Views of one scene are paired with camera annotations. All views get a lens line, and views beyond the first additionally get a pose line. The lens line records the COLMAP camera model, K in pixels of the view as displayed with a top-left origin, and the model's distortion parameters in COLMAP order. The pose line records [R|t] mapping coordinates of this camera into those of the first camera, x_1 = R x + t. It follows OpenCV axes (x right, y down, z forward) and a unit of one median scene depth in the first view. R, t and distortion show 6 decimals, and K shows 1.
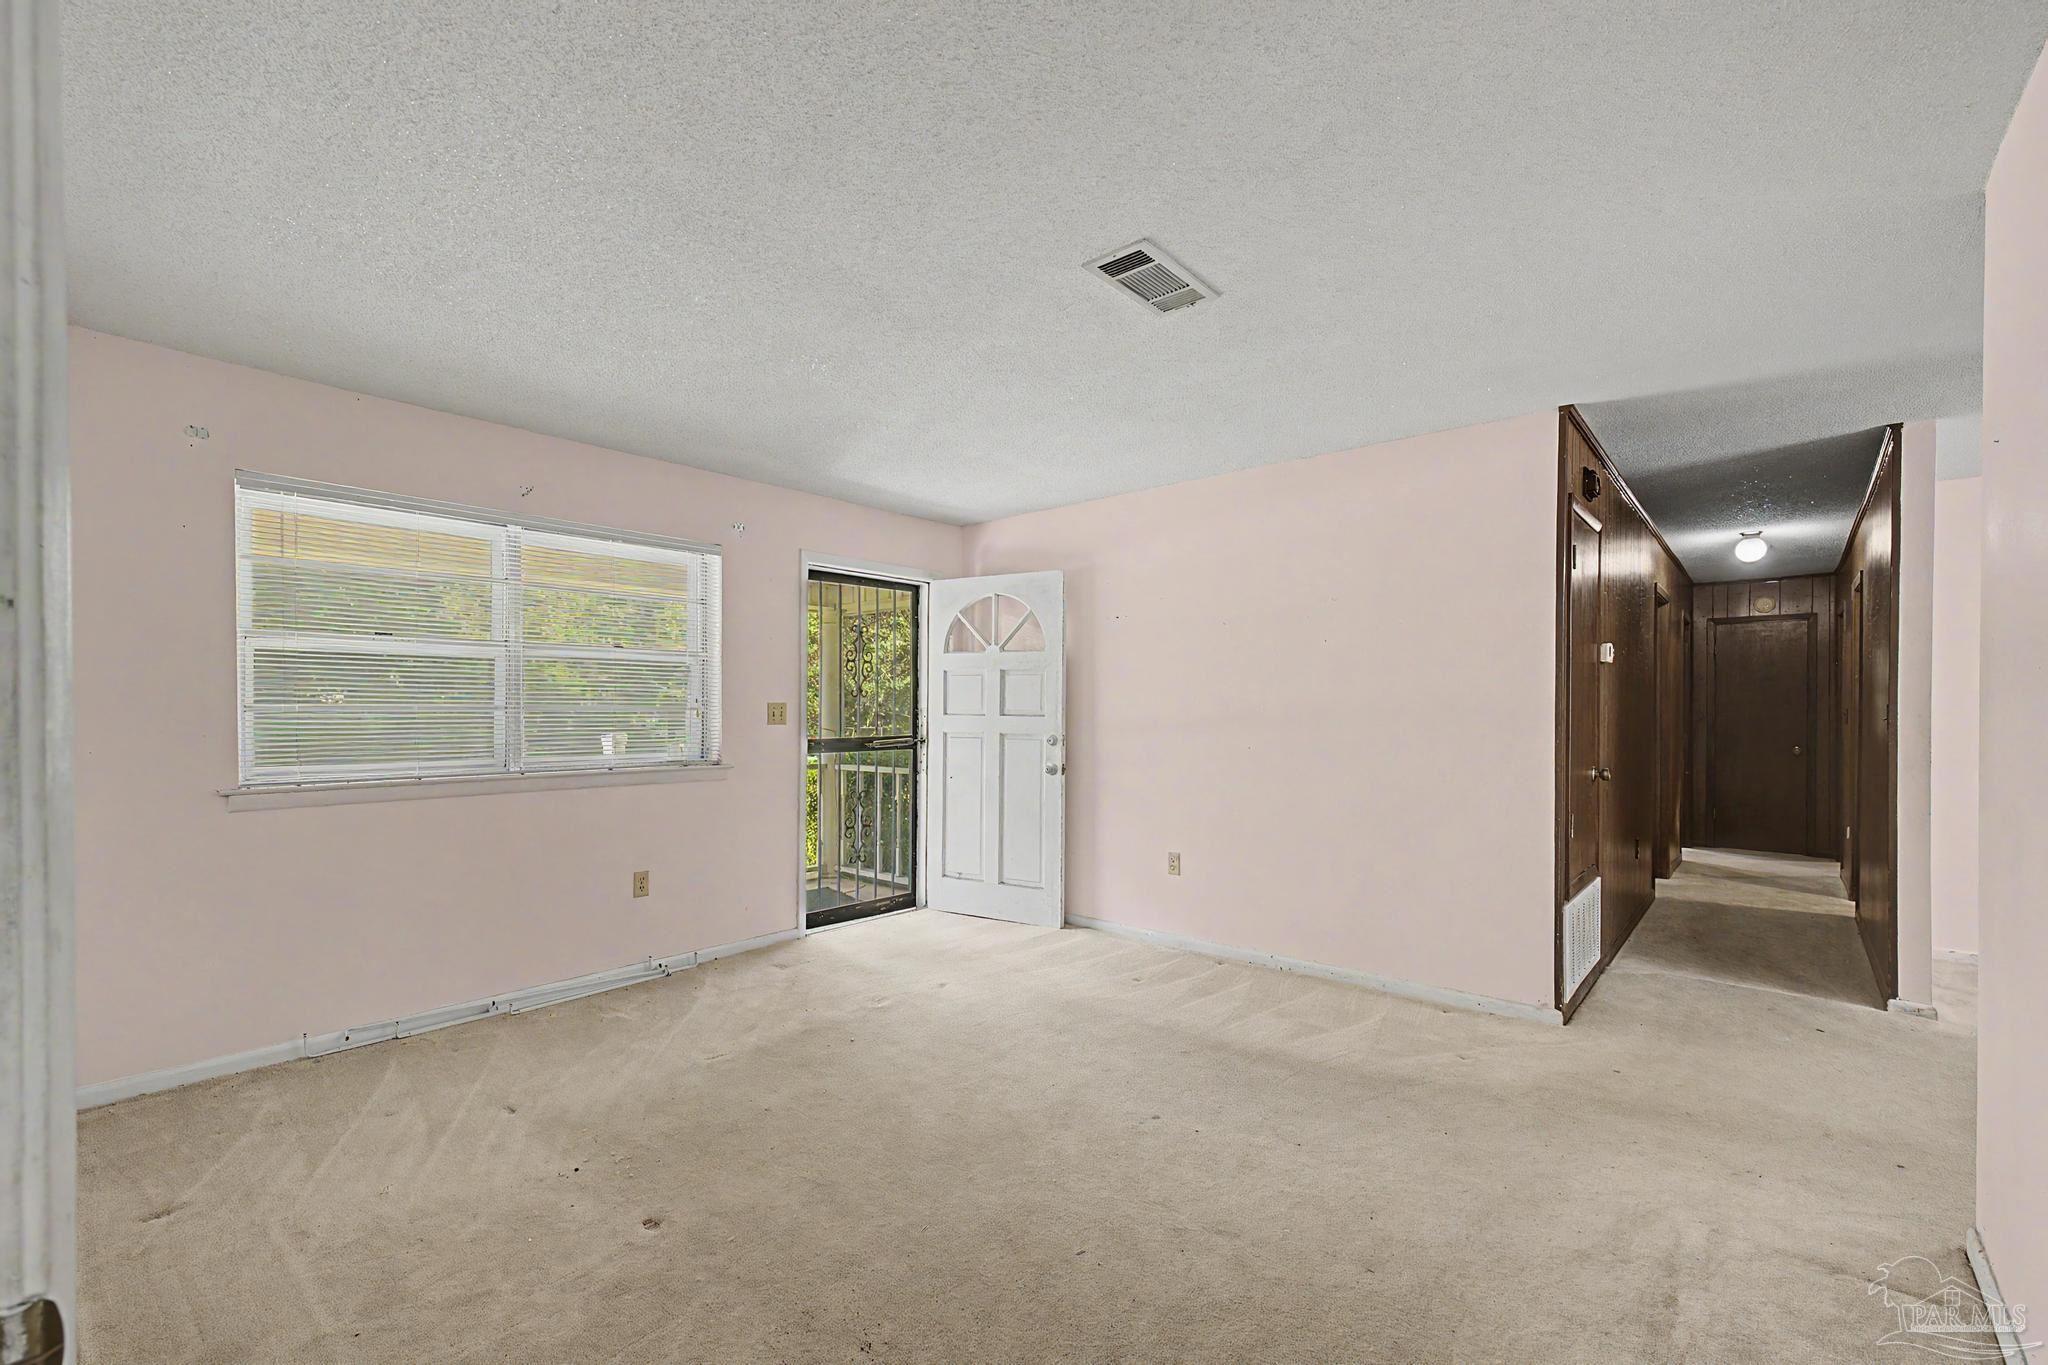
lens RADIAL K [[871.3, 0, 1030.3], [0, 871.3, 711.9], [0, 0, 1]] dist [0.011150, -0.000284]
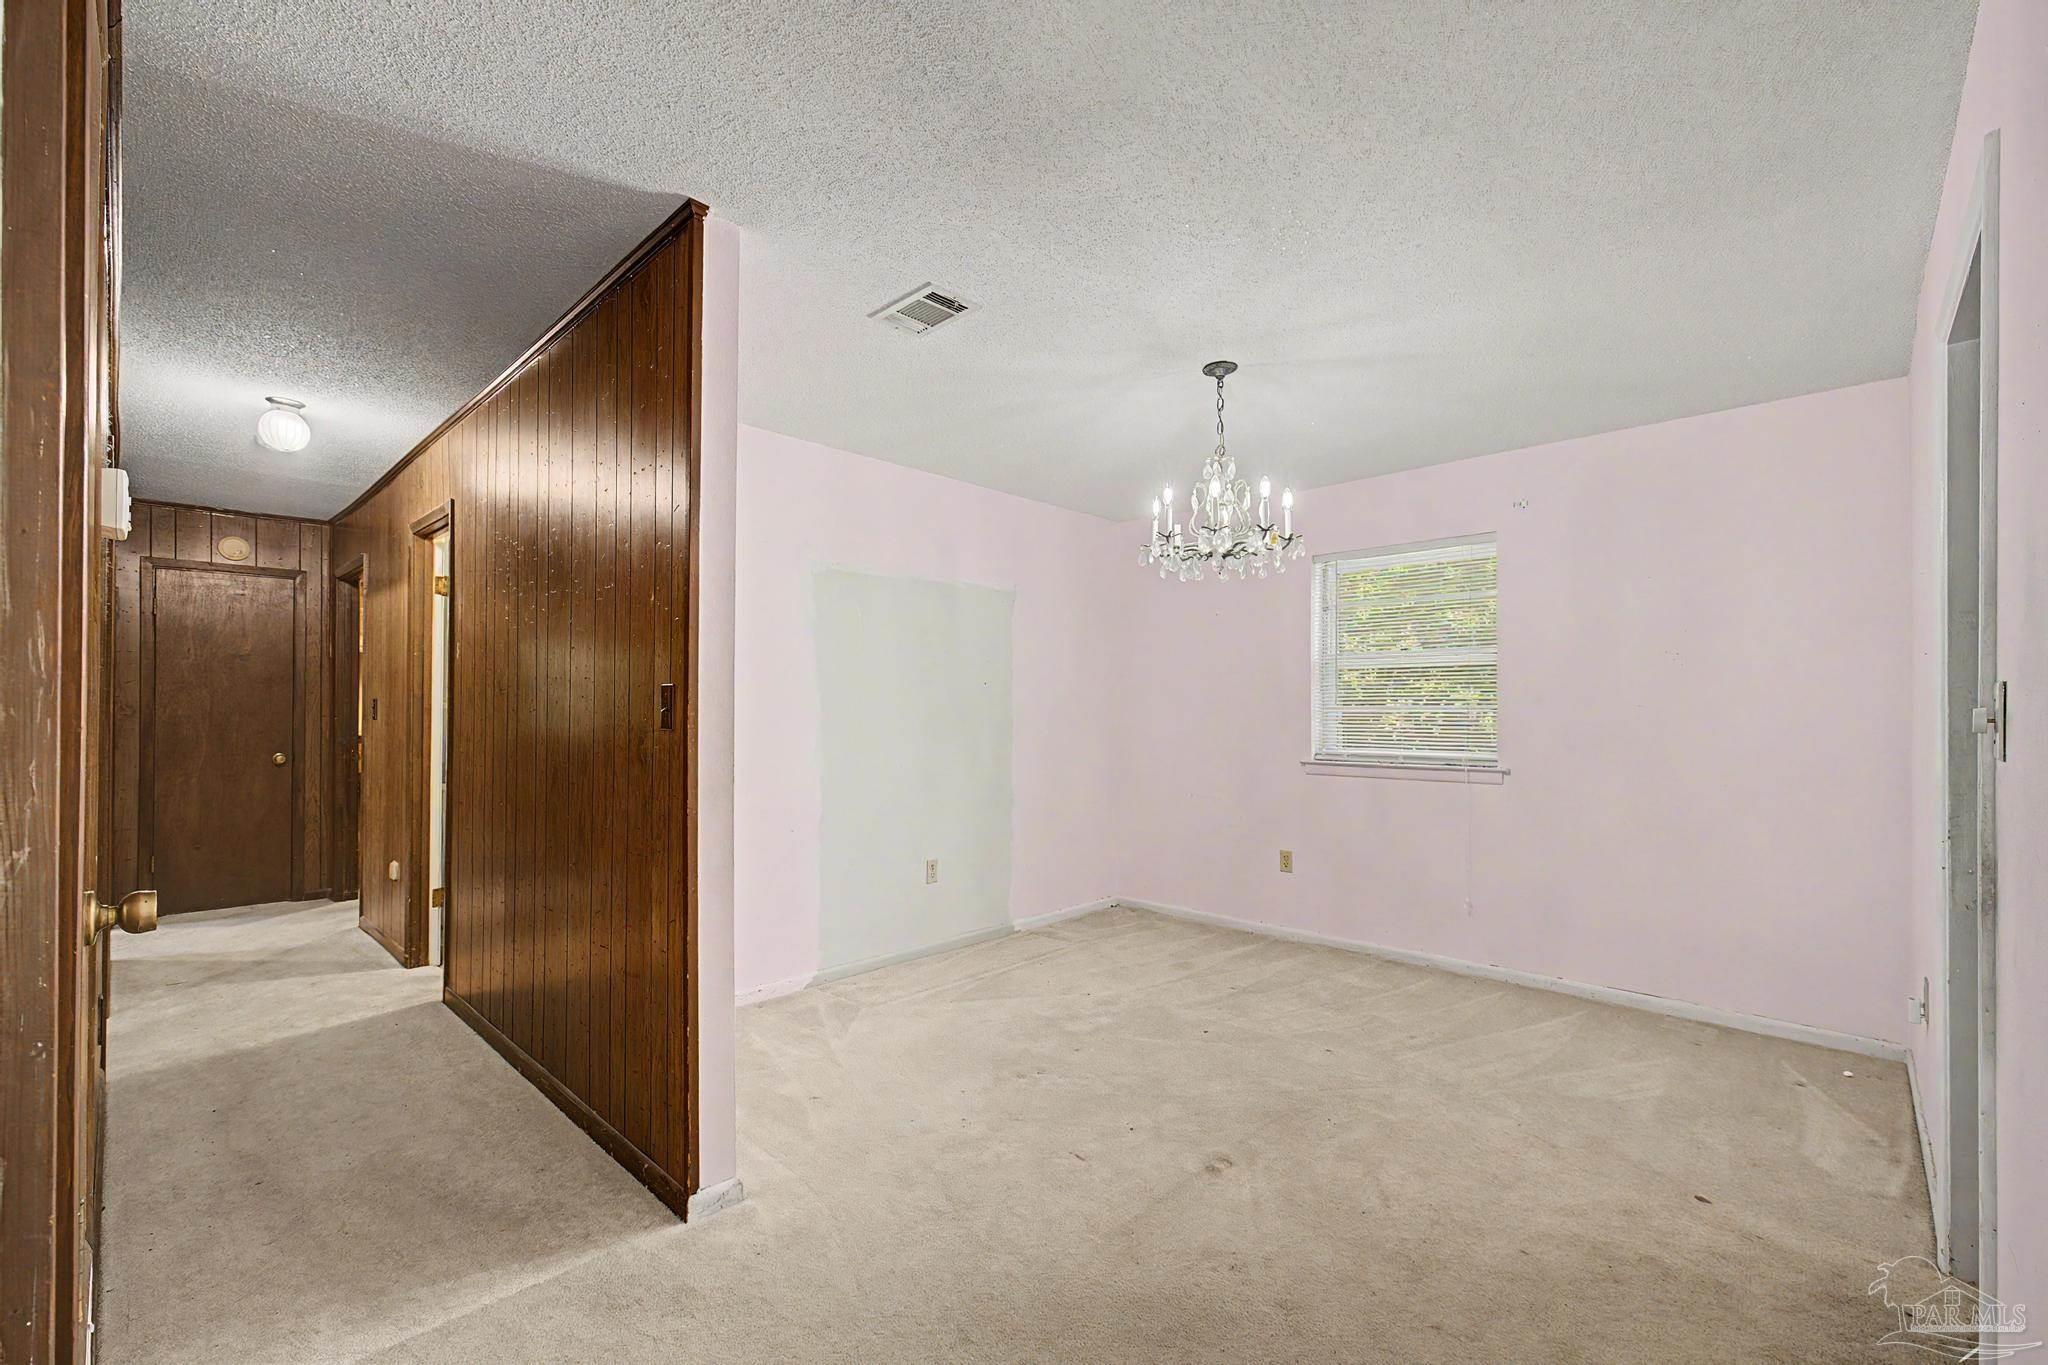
lens RADIAL K [[871.3, 0, 1005.4], [0, 871.3, 711.5], [0, 0, 1]] dist [0.011150, -0.000284]
pose [[0.074830, 0.001386, 0.997195, 0.206610], [-0.000371, 0.999999, -0.001362, 0.005989], [-0.997196, -0.000268, 0.074830, 0.366561]]
